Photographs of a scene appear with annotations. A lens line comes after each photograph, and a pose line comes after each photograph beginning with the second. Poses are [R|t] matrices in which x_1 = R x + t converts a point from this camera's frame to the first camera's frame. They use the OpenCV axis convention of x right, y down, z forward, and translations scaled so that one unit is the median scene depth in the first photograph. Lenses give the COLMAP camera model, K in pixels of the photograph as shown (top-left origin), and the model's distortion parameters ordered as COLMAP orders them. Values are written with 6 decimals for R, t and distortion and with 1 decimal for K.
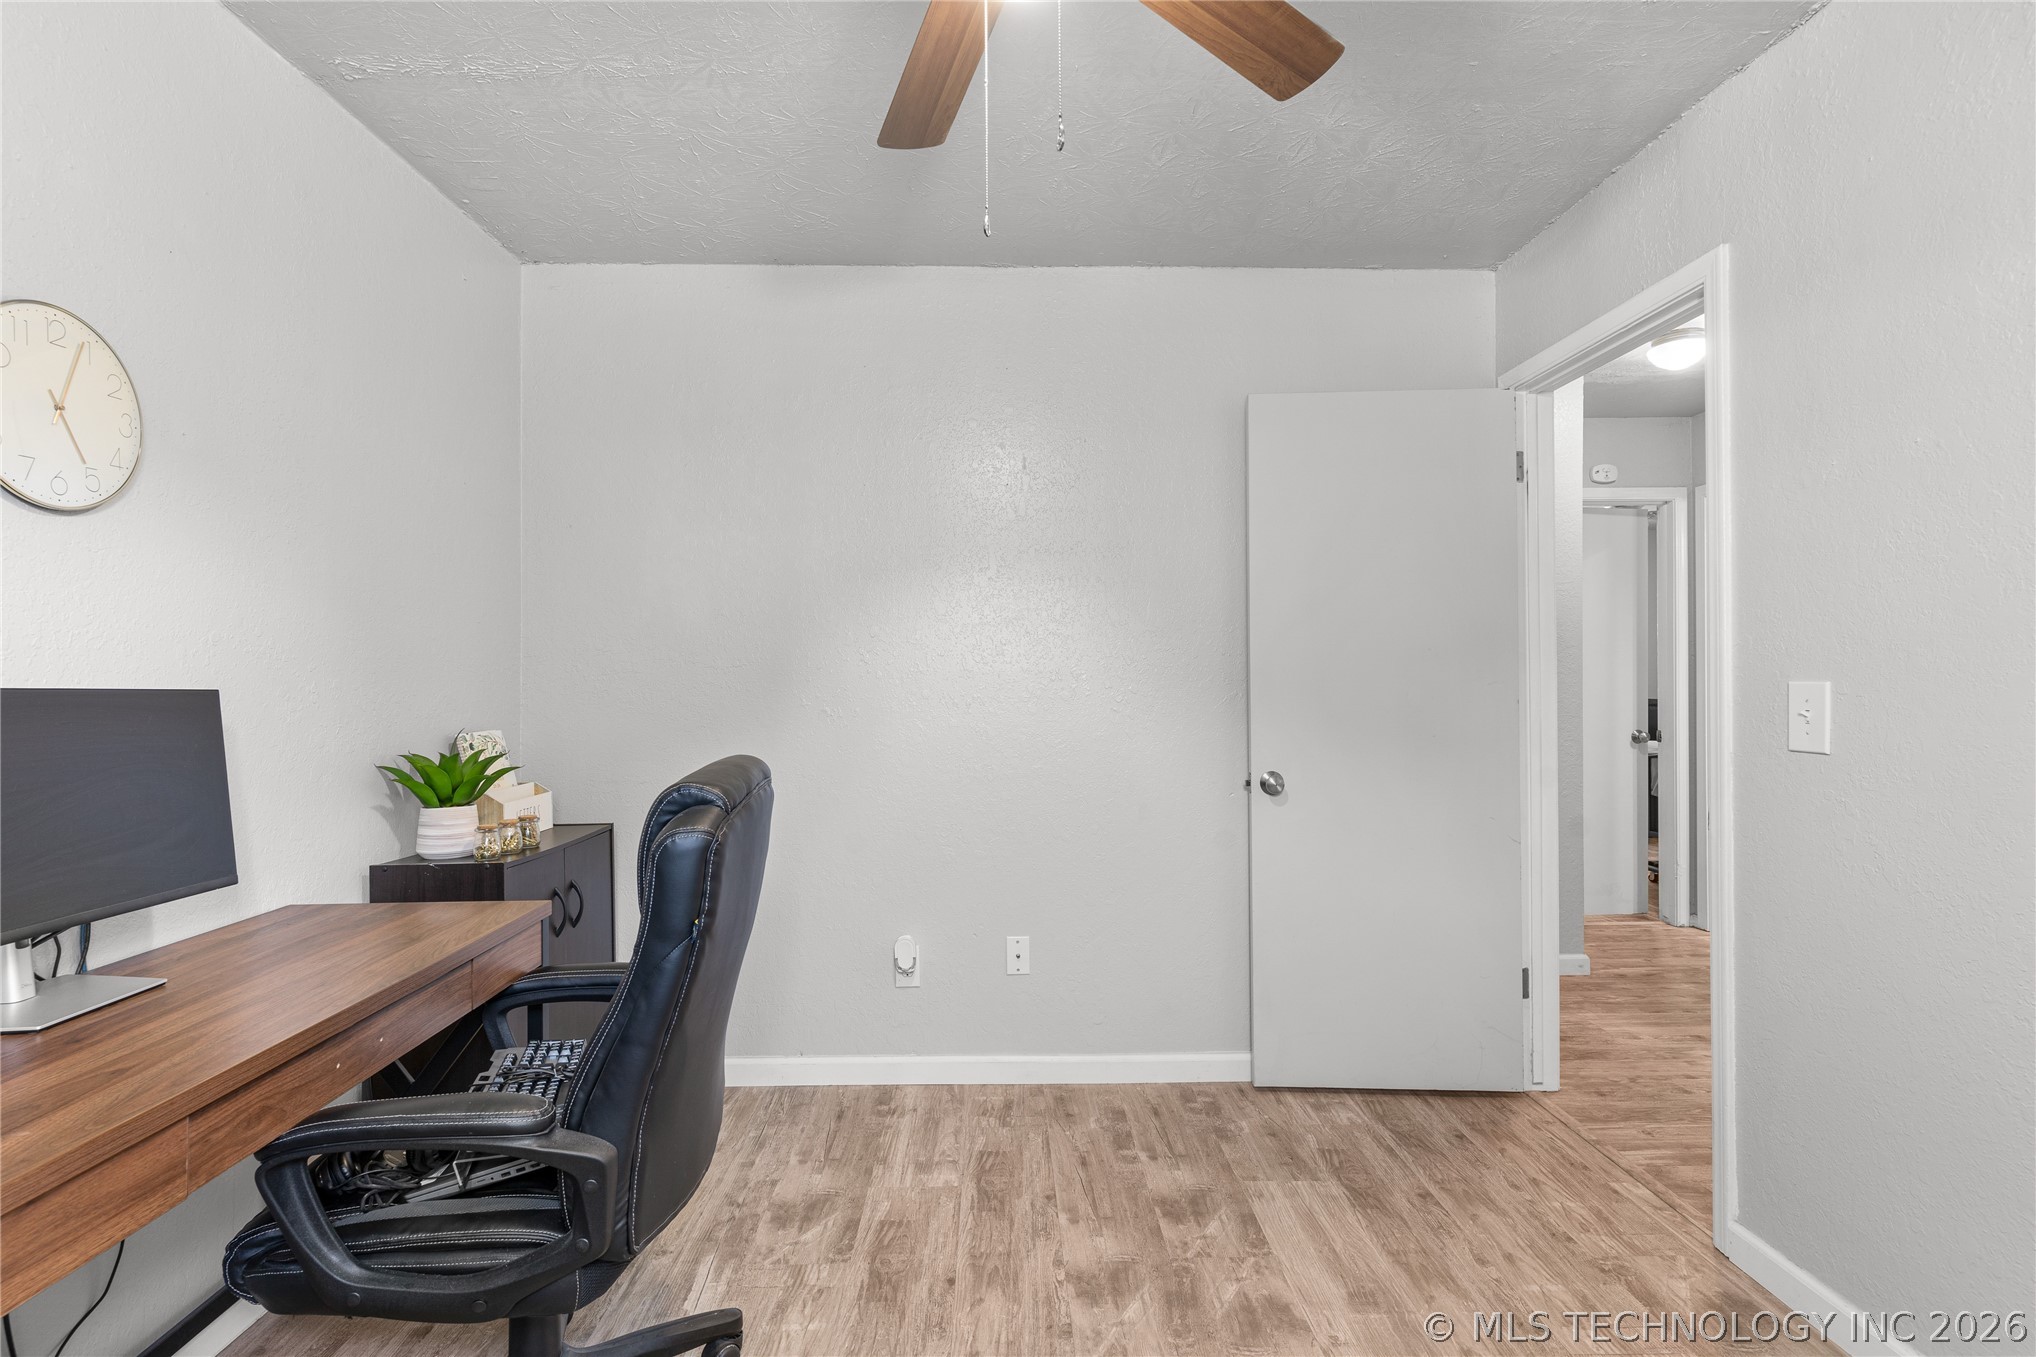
lens RADIAL K [[982.7, 0, 1018.2], [0, 982.7, 672.2], [0, 0, 1]] dist [0.001209, 0.000305]
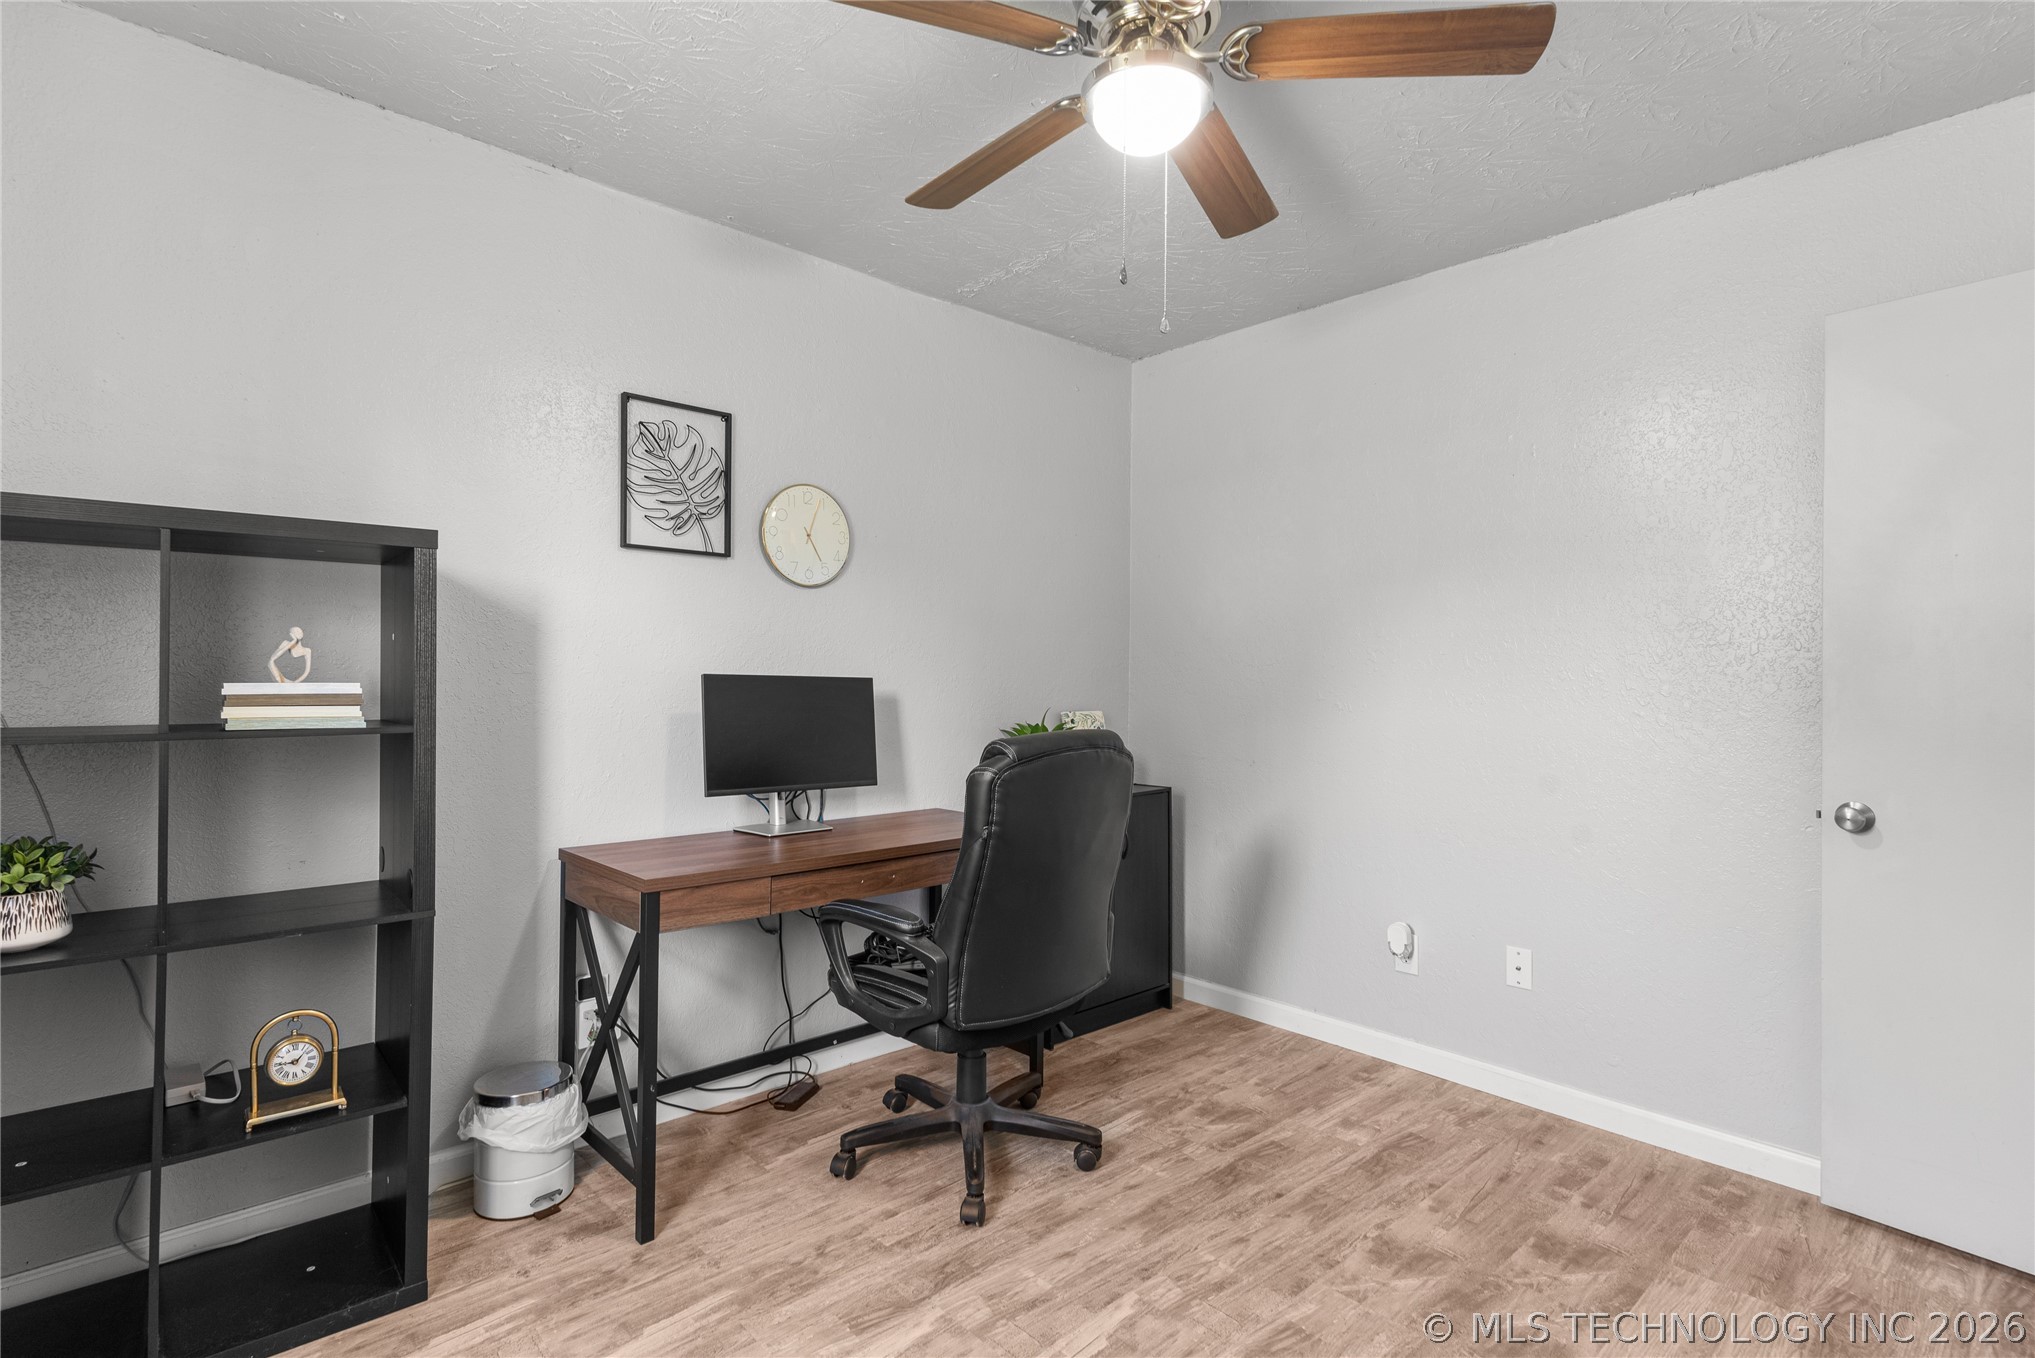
lens RADIAL K [[982.2, 0, 1004.5], [0, 982.2, 675.8], [0, 0, 1]] dist [0.001209, 0.000305]
pose [[0.655644, 0.010118, -0.755002, 0.509976], [-0.004839, 0.999946, 0.009198, -0.003084], [0.755055, -0.002378, 0.655657, -0.004275]]
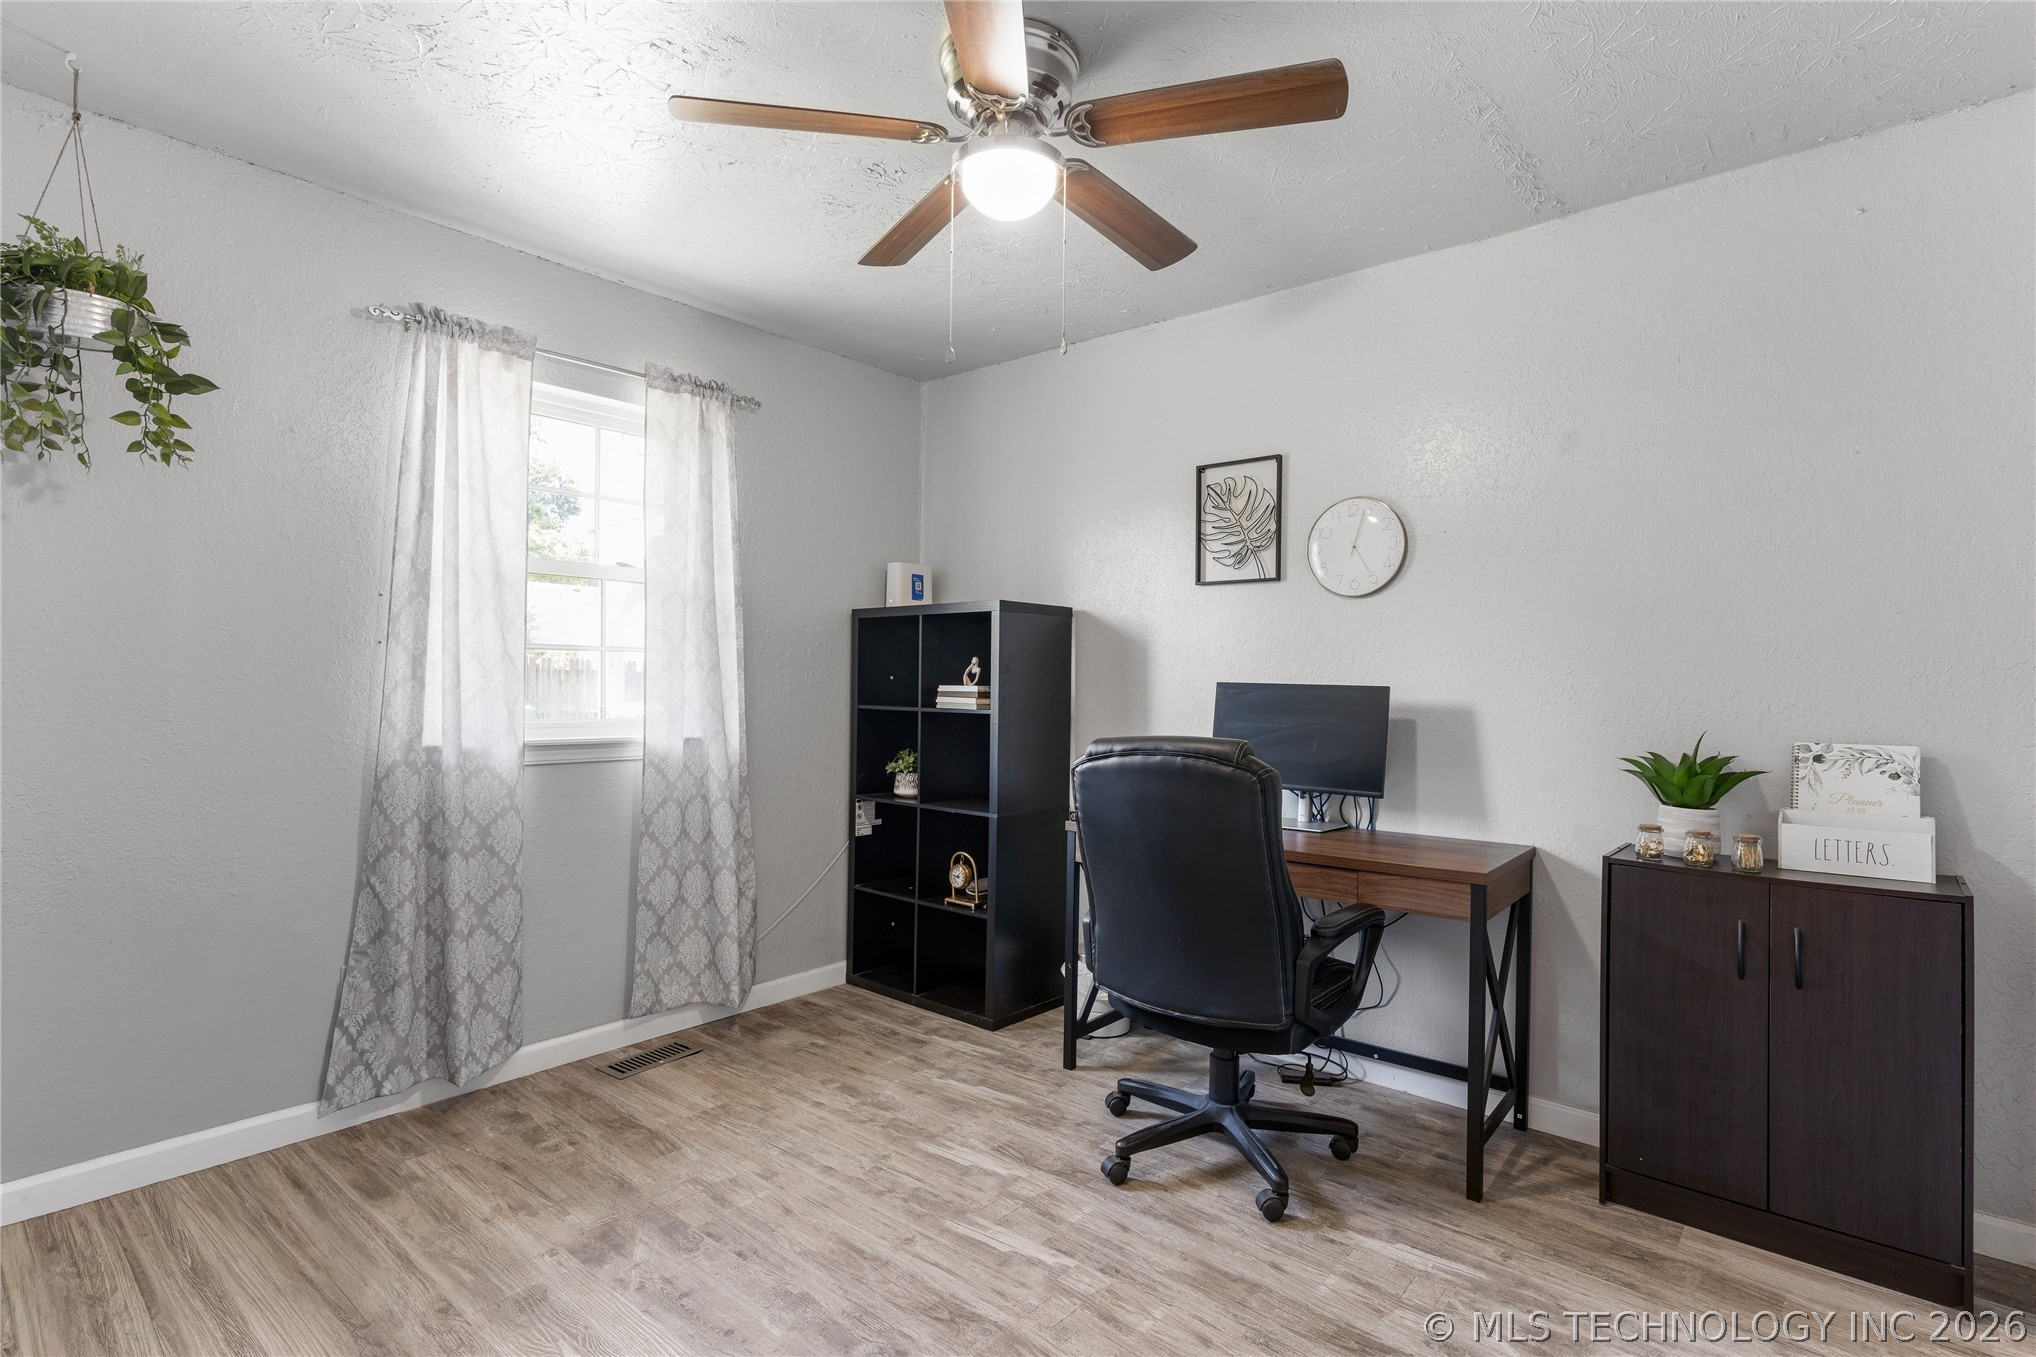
lens RADIAL K [[982.7, 0, 1019.7], [0, 982.7, 685.4], [0, 0, 1]] dist [0.001209, 0.000305]
pose [[-0.662602, -0.004023, -0.748960, 0.649714], [-0.003089, 0.999992, -0.002639, 0.016471], [0.748965, 0.000565, -0.662609, 1.180176]]
